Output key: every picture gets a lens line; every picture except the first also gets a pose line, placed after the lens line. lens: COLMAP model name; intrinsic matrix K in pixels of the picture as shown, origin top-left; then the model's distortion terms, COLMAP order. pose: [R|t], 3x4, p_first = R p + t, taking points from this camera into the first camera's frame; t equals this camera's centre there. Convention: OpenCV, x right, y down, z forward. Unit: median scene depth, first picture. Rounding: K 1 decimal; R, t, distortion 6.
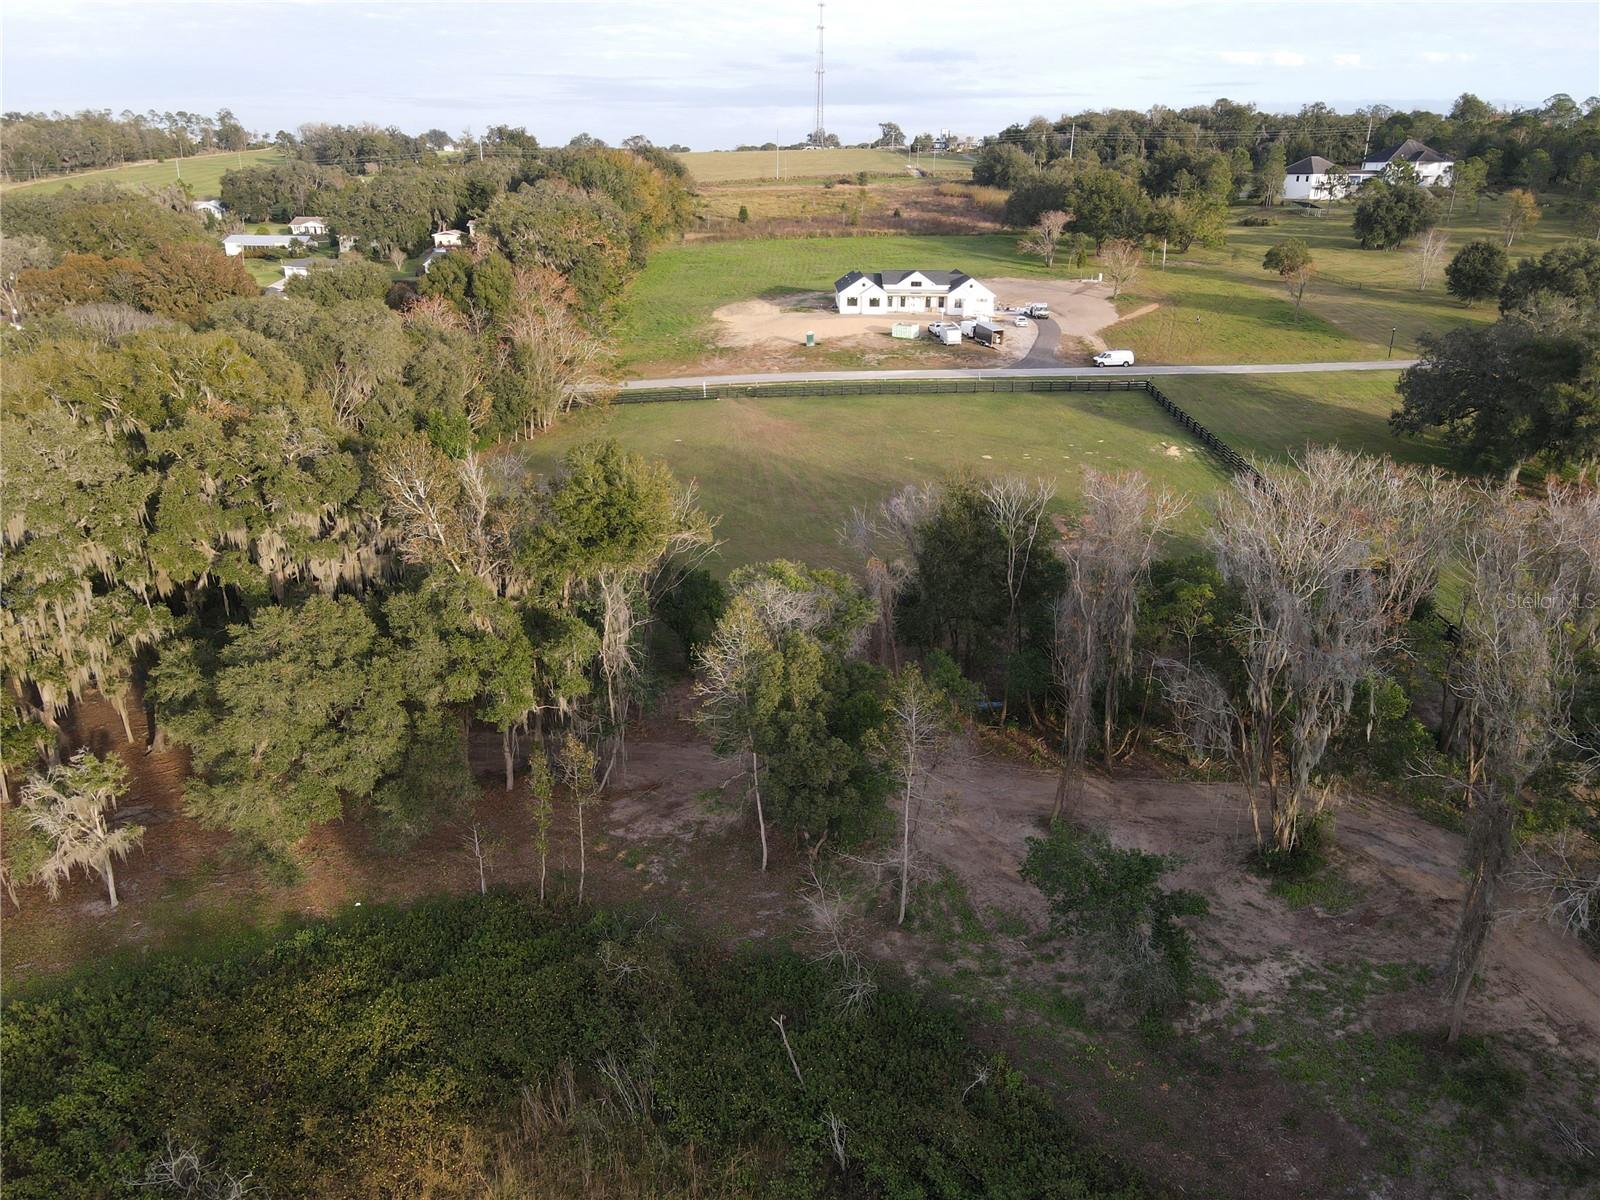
lens RADIAL K [[1163.4, 0, 792.4], [0, 1163.4, 602.0], [0, 0, 1]] dist [0.012643, -0.001461]
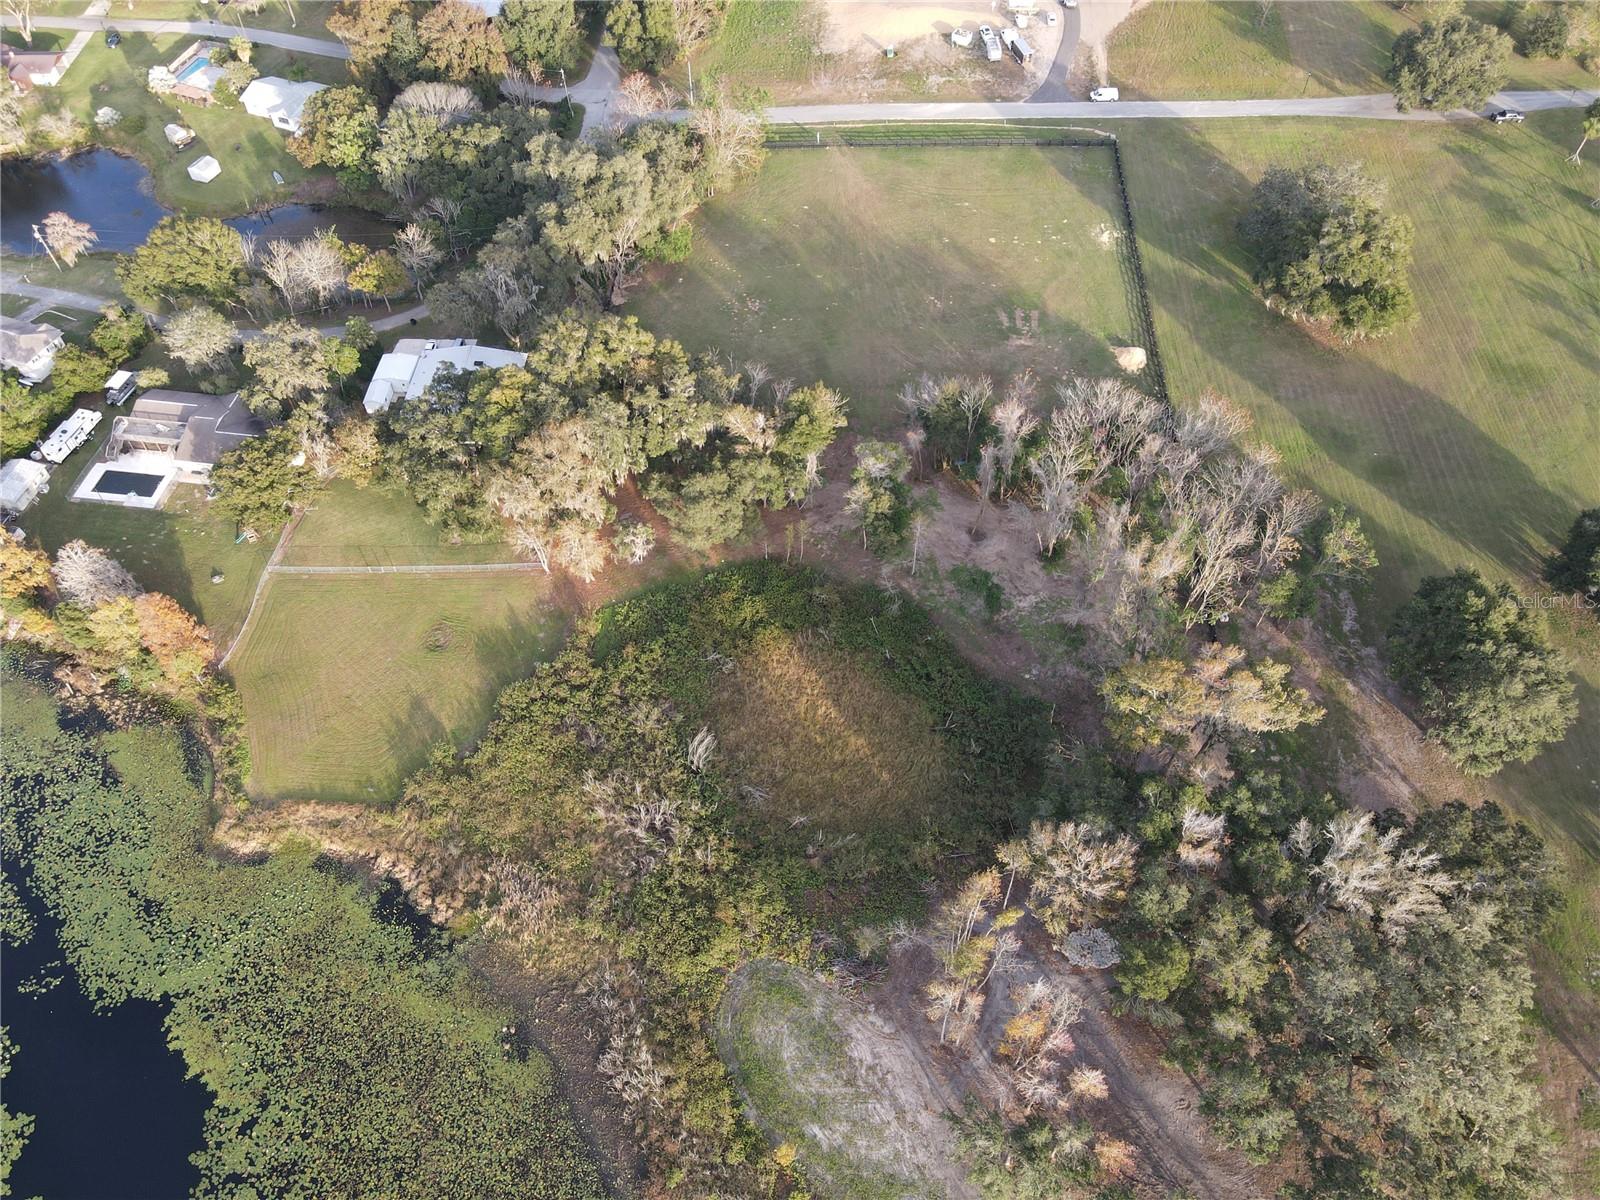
lens RADIAL K [[1163.4, 0, 794.2], [0, 1163.4, 599.4], [0, 0, 1]] dist [0.012643, -0.001461]
pose [[0.999047, 0.025666, -0.035310, -0.018592], [-0.003787, 0.856797, 0.515640, -0.223573], [0.043488, -0.515015, 0.856077, -0.292830]]
